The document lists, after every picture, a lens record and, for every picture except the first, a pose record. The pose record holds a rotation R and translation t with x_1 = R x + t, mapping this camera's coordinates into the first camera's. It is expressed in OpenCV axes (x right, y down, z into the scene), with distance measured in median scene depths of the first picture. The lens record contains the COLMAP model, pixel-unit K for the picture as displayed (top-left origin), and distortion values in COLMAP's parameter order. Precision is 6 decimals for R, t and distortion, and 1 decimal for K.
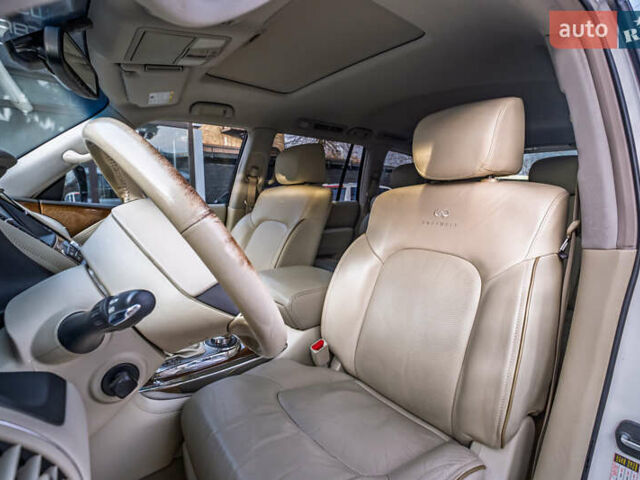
lens RADIAL K [[314.0, 0, 316.3], [0, 314.0, 241.0], [0, 0, 1]] dist [-0.012149, 0.000609]
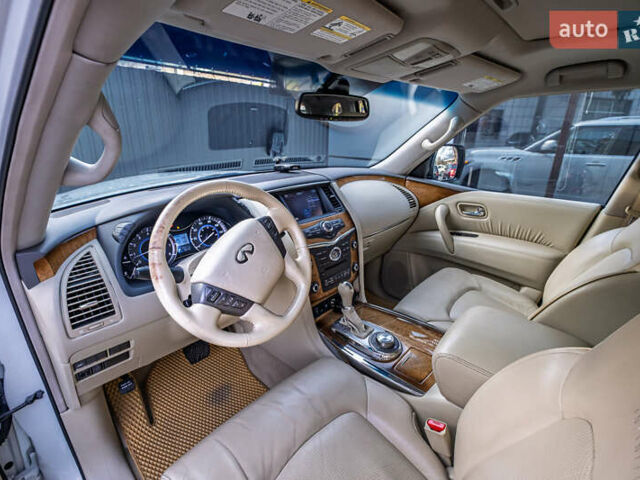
lens RADIAL K [[314.0, 0, 315.0], [0, 314.0, 242.6], [0, 0, 1]] dist [-0.012149, 0.000609]
pose [[0.152301, 0.326894, -0.932708, 0.361581], [-0.155968, 0.939842, 0.303927, -0.193012], [0.975950, 0.099184, 0.194124, 0.342595]]
